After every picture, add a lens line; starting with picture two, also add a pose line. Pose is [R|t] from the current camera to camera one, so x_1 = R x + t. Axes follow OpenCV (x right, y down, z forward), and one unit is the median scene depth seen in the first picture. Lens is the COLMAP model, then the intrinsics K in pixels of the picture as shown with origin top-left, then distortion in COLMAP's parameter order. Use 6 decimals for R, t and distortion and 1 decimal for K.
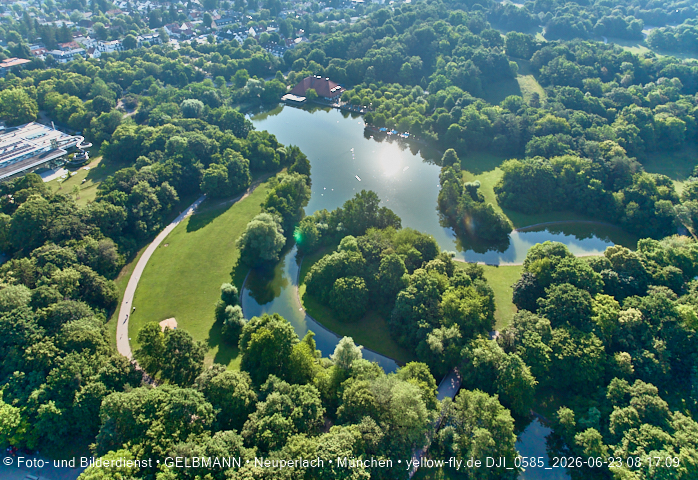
lens RADIAL K [[484.3, 0, 347.6], [0, 484.3, 146.2], [0, 0, 1]] dist [-0.021633, 0.009741]
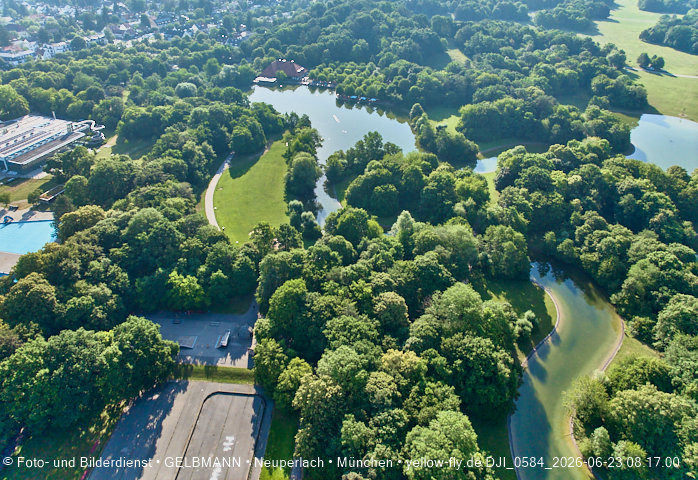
lens RADIAL K [[484.3, 0, 347.6], [0, 484.3, 146.2], [0, 0, 1]] dist [-0.021633, 0.009741]
pose [[0.974863, -0.093919, 0.202041, -0.216868], [0.095023, 0.995466, 0.004250, 0.089111], [-0.201524, 0.015056, 0.979368, -0.187580]]
